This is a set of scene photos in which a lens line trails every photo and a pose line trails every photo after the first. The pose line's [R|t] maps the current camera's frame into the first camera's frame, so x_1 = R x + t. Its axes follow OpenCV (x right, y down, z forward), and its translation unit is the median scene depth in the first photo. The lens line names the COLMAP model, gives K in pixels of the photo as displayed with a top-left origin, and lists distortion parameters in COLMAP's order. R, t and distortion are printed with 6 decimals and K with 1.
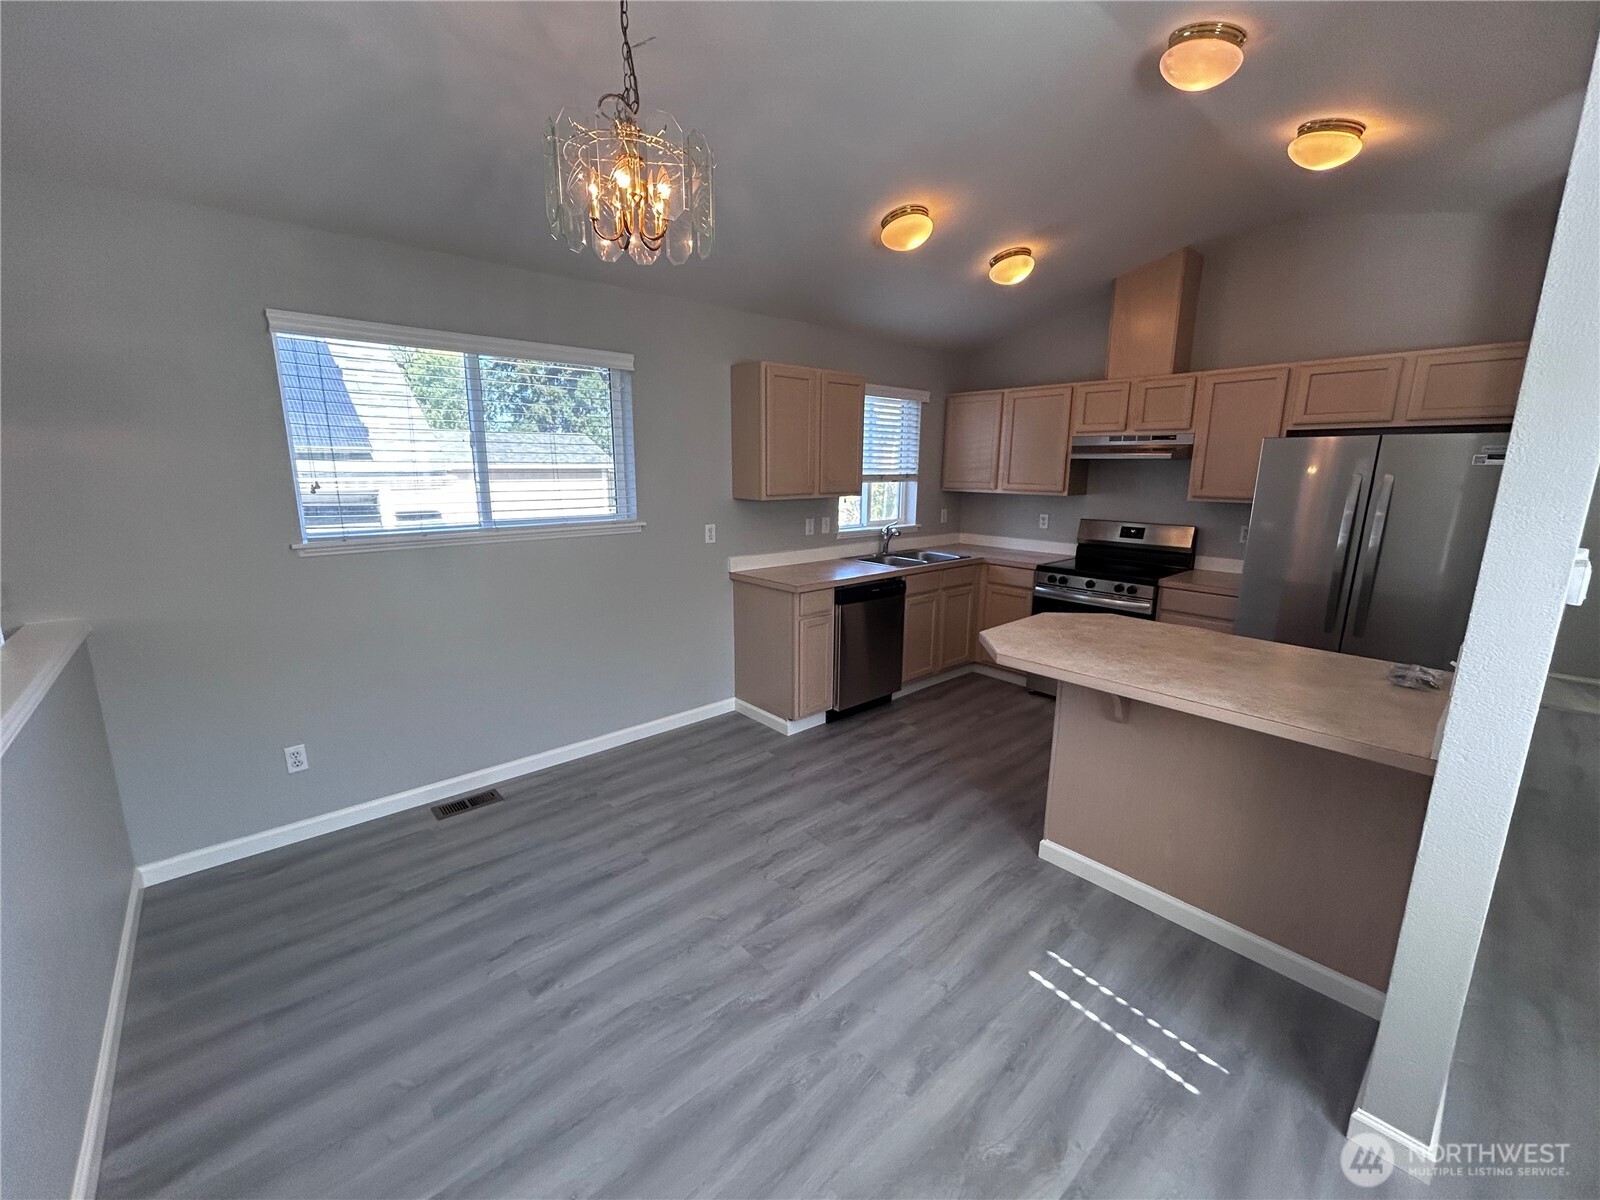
lens RADIAL K [[646.0, 0, 799.3], [0, 646.0, 601.1], [0, 0, 1]] dist [0.000585, 0.000302]
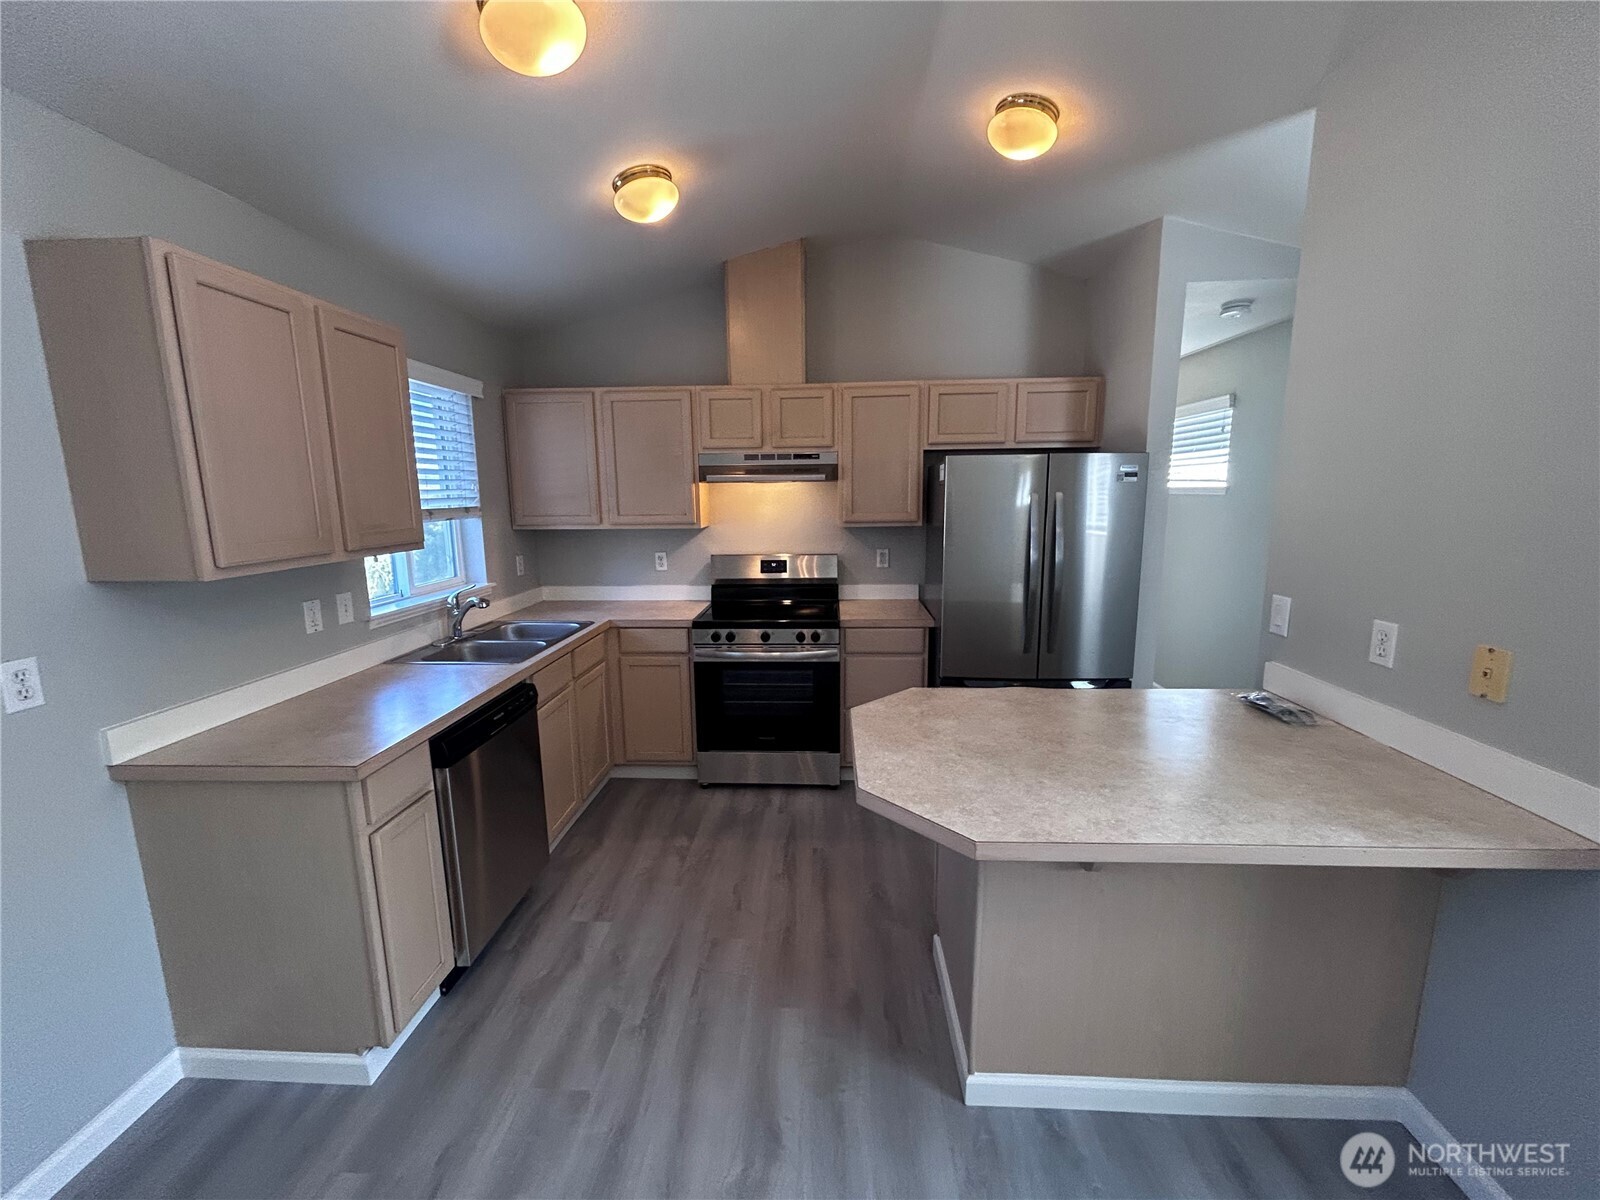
lens RADIAL K [[646.0, 0, 797.3], [0, 646.0, 599.9], [0, 0, 1]] dist [0.000585, 0.000302]
pose [[0.699480, -0.132732, 0.702218, -0.087940], [0.163276, 0.986294, 0.023788, -0.095672], [-0.695751, 0.098016, 0.711564, 0.459586]]
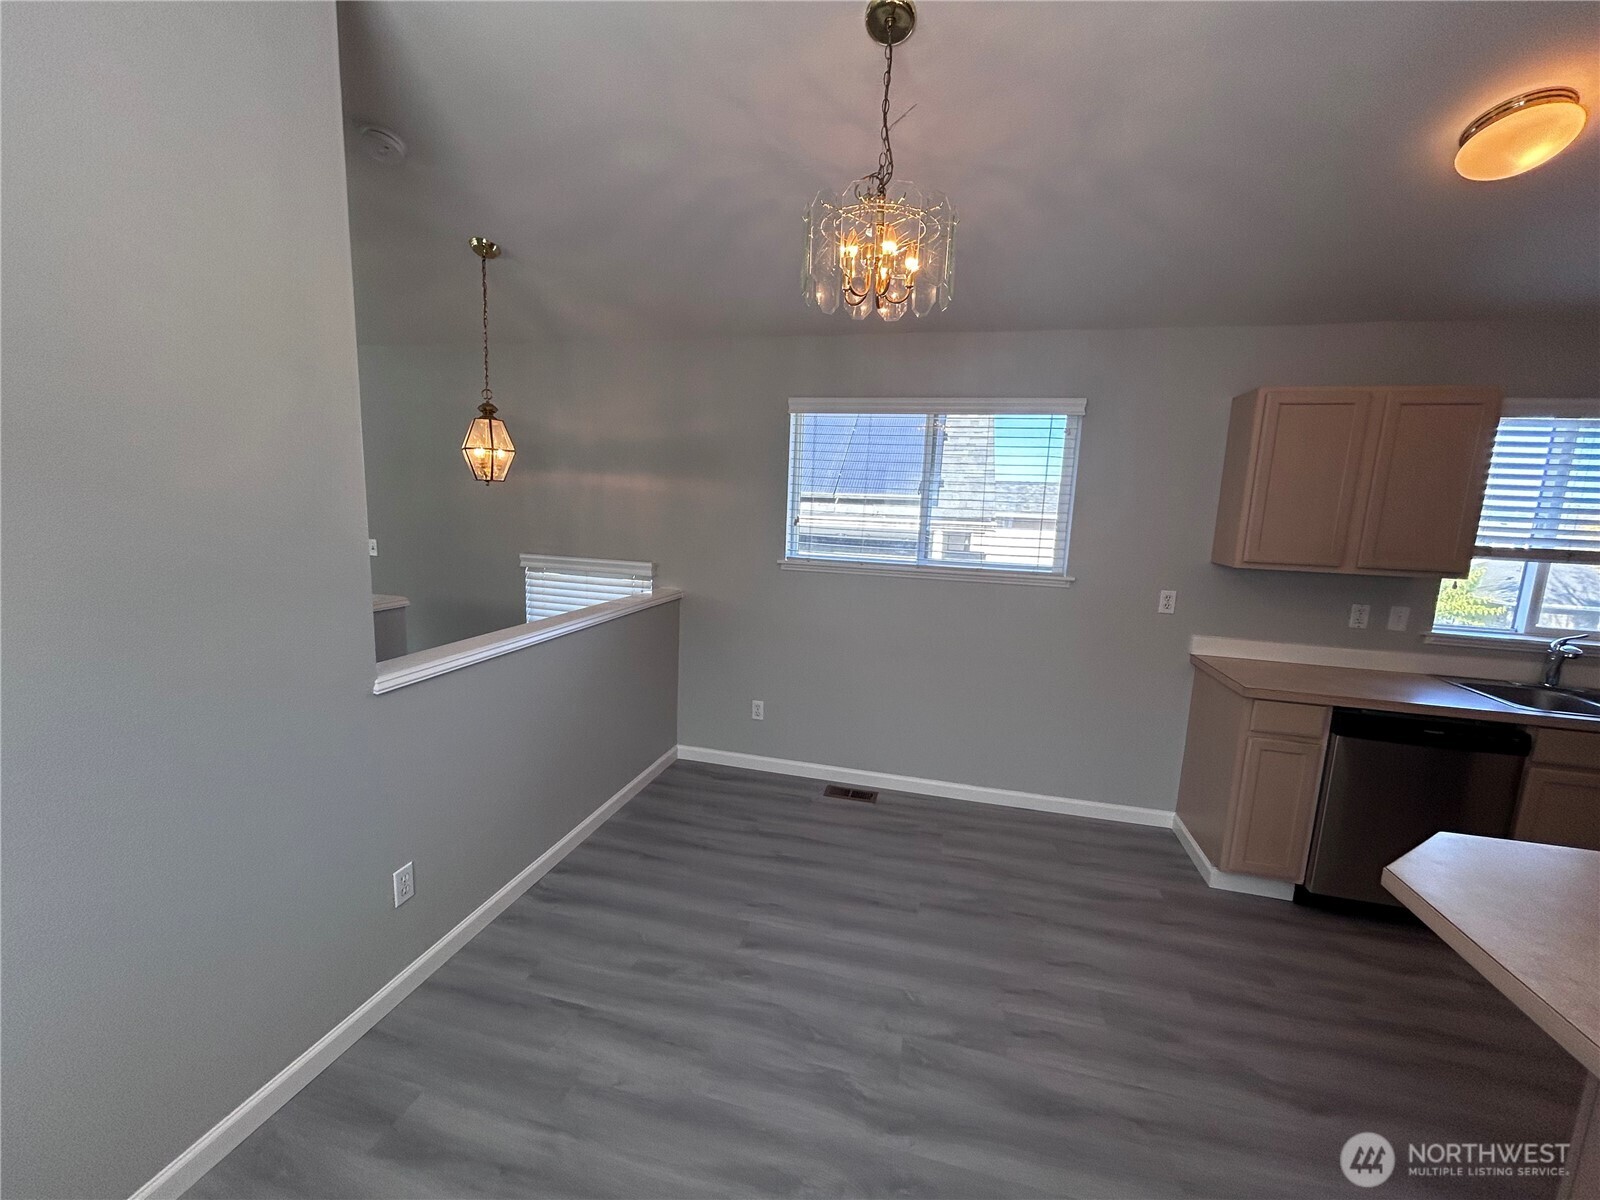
lens RADIAL K [[646.0, 0, 797.8], [0, 646.0, 598.5], [0, 0, 1]] dist [0.000585, 0.000302]
pose [[0.564052, 0.137492, -0.814212, 0.285414], [-0.207752, 0.977951, 0.021221, -0.030982], [0.799177, 0.157184, 0.580180, 0.161732]]
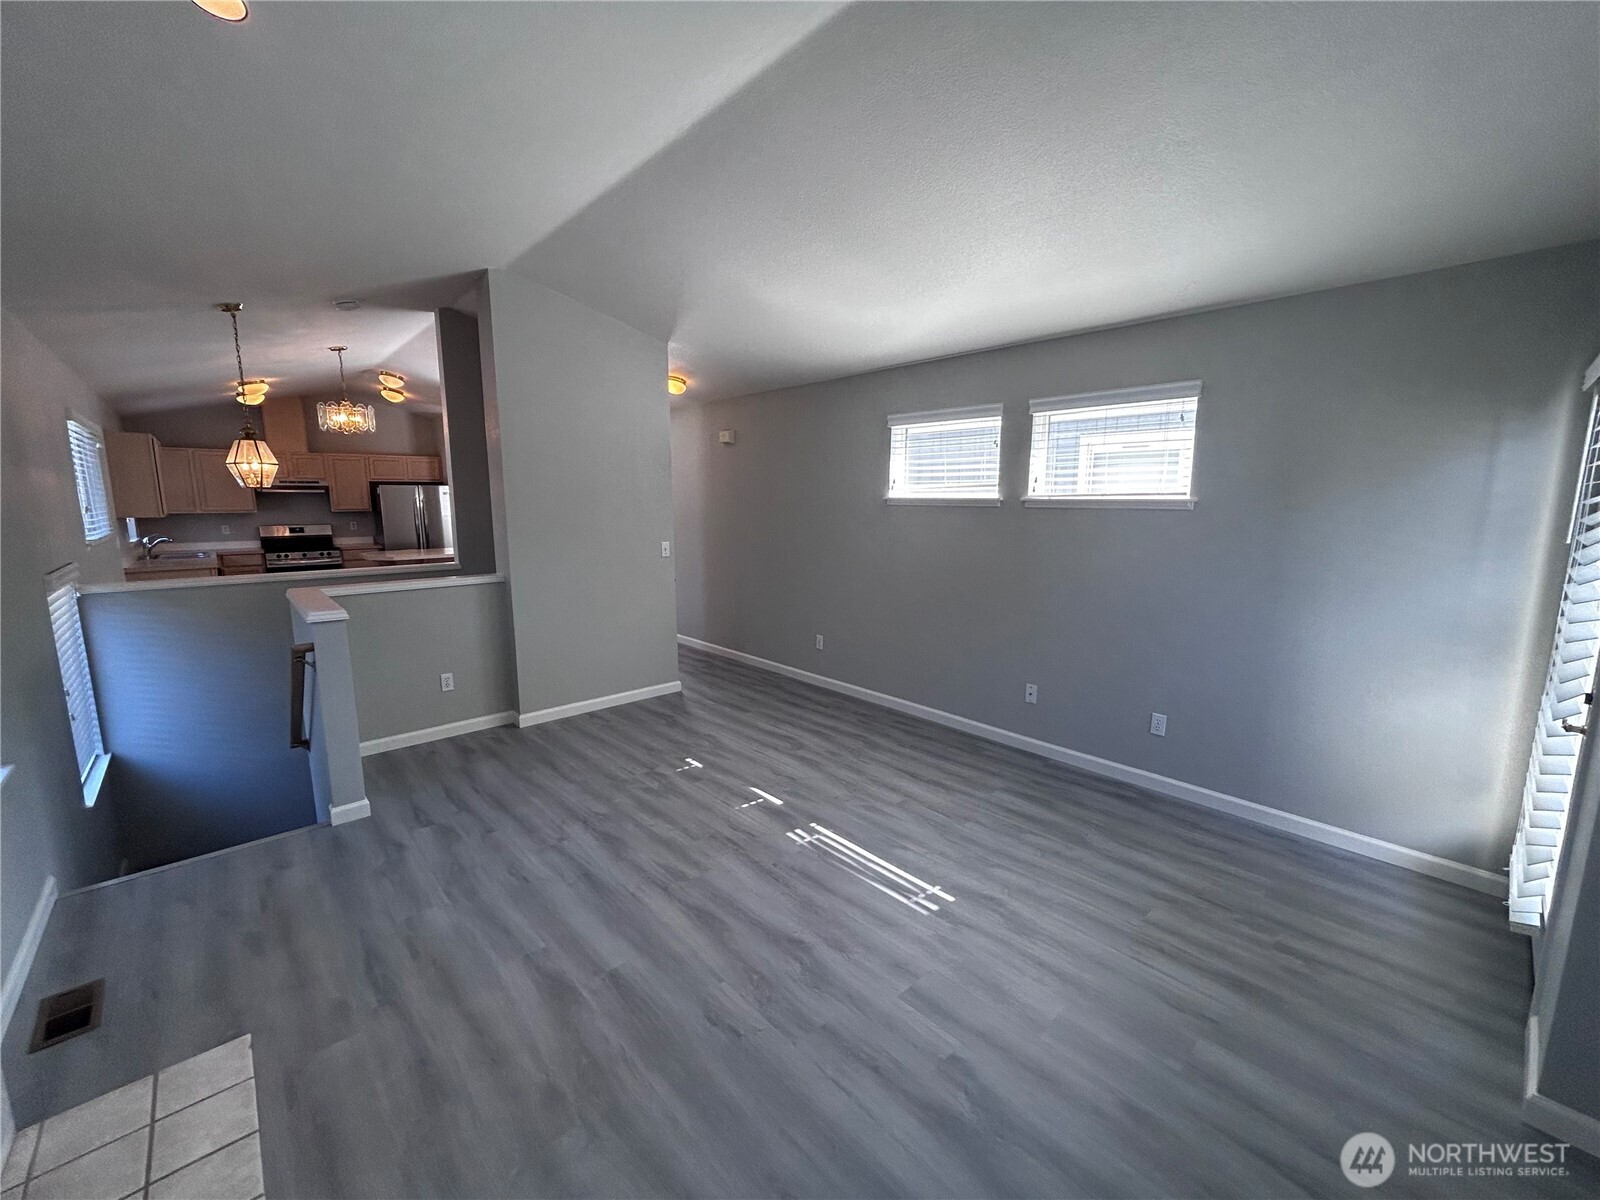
lens RADIAL K [[646.0, 0, 798.2], [0, 646.0, 604.2], [0, 0, 1]] dist [0.000585, 0.000302]
pose [[-0.004298, -0.162647, 0.986675, -1.765361], [0.208822, 0.964785, 0.159948, 0.137101], [-0.977944, 0.206727, 0.029818, -0.586085]]
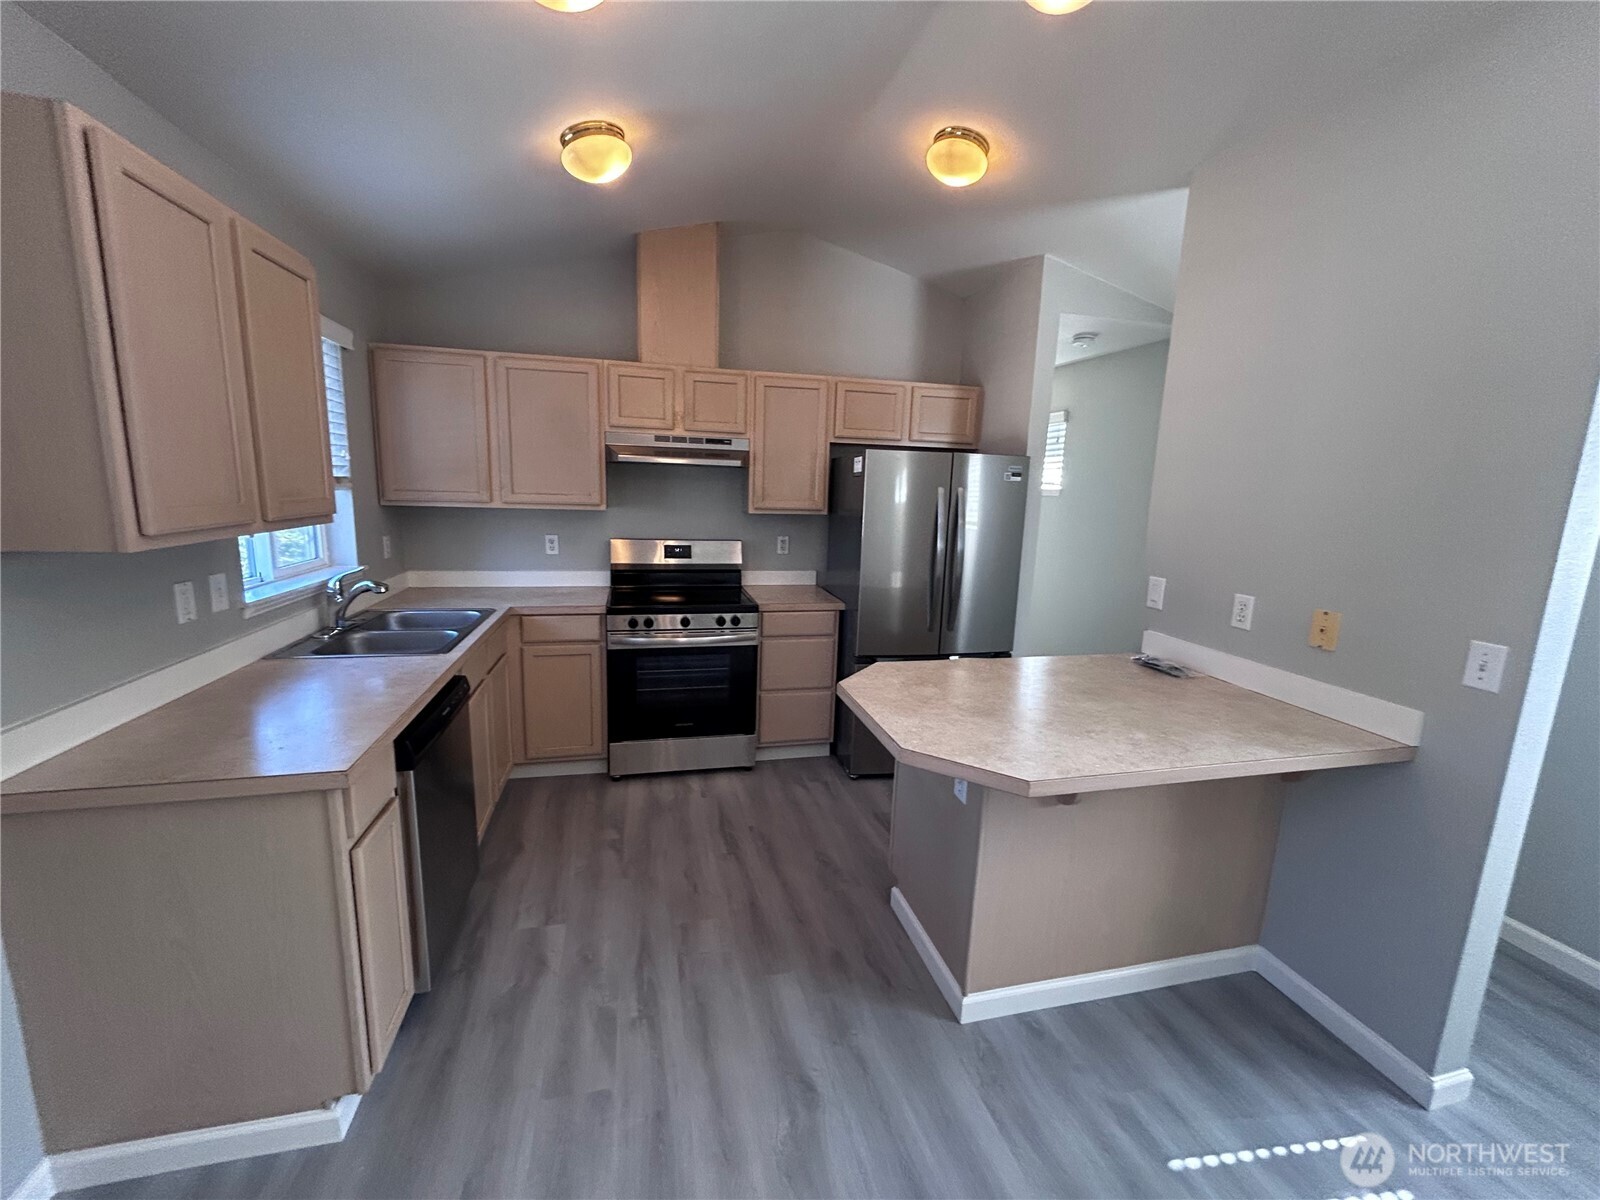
lens RADIAL K [[646.0, 0, 798.7], [0, 646.0, 599.5], [0, 0, 1]] dist [0.000585, 0.000302]
pose [[0.466349, -0.147052, 0.872293, -0.194549], [0.154735, 0.984444, 0.083233, -0.111332], [-0.870963, 0.096158, 0.481848, 0.569472]]
